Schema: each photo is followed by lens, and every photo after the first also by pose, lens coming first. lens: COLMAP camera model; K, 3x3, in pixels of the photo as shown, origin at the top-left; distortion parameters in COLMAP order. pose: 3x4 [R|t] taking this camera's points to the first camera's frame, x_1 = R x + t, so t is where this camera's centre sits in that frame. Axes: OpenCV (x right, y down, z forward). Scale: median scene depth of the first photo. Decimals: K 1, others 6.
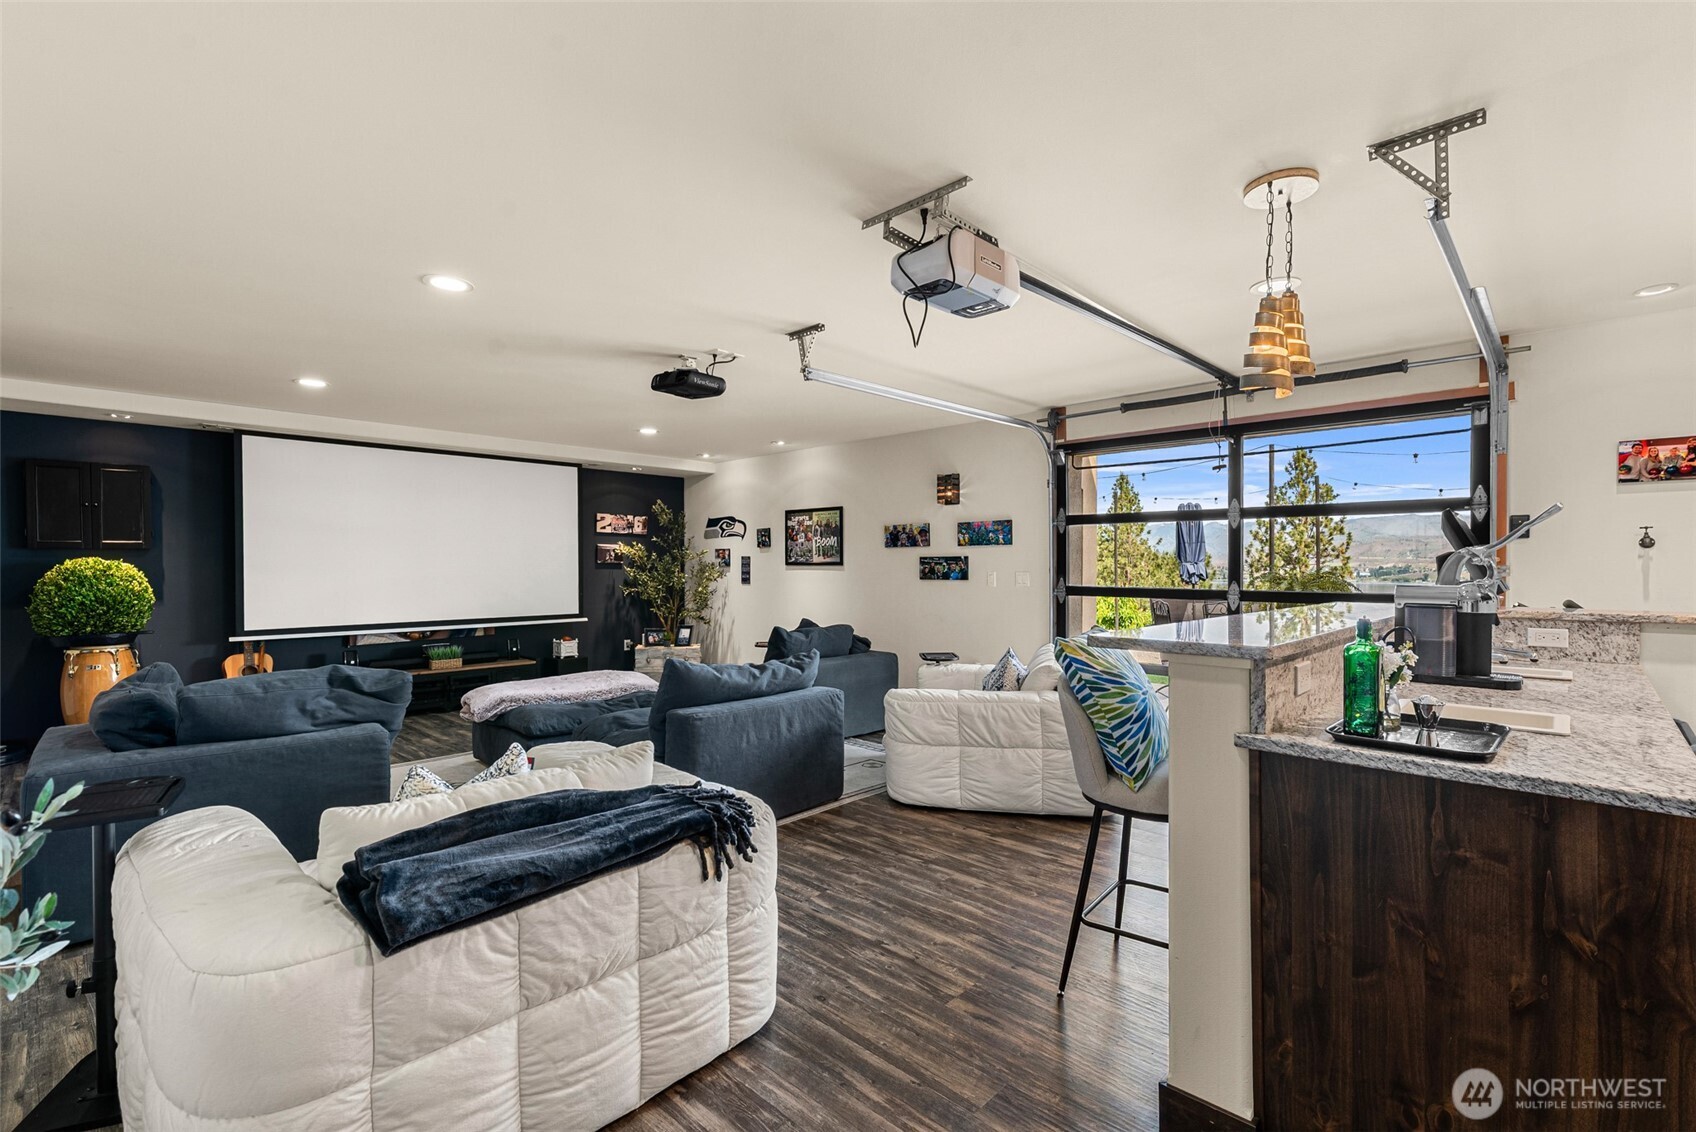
lens RADIAL K [[745.0, 0, 875.8], [0, 745.0, 569.1], [0, 0, 1]] dist [0.004083, -0.000937]
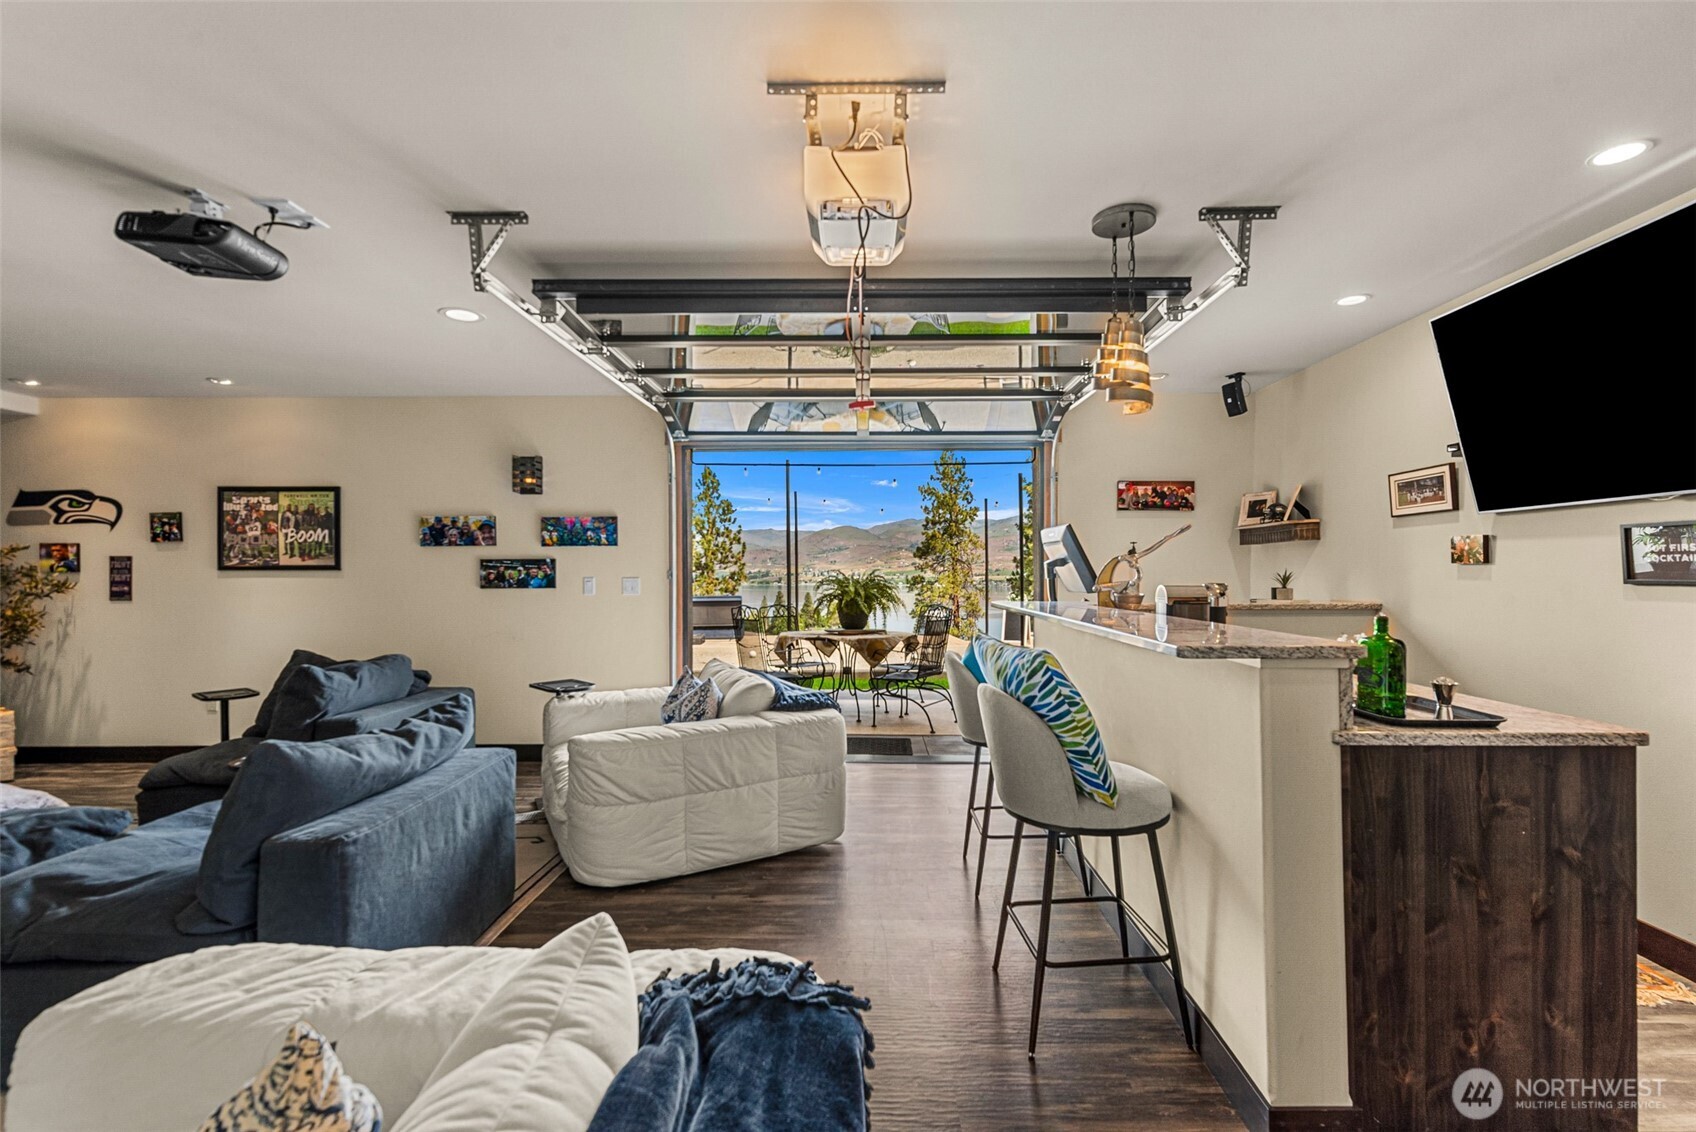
lens RADIAL K [[745.0, 0, 852.2], [0, 745.0, 569.7], [0, 0, 1]] dist [0.004083, -0.000937]
pose [[0.744000, -0.000180, 0.668180, -0.288867], [0.004606, 0.999978, -0.004858, -0.000239], [-0.668164, 0.006692, 0.743984, 0.282785]]
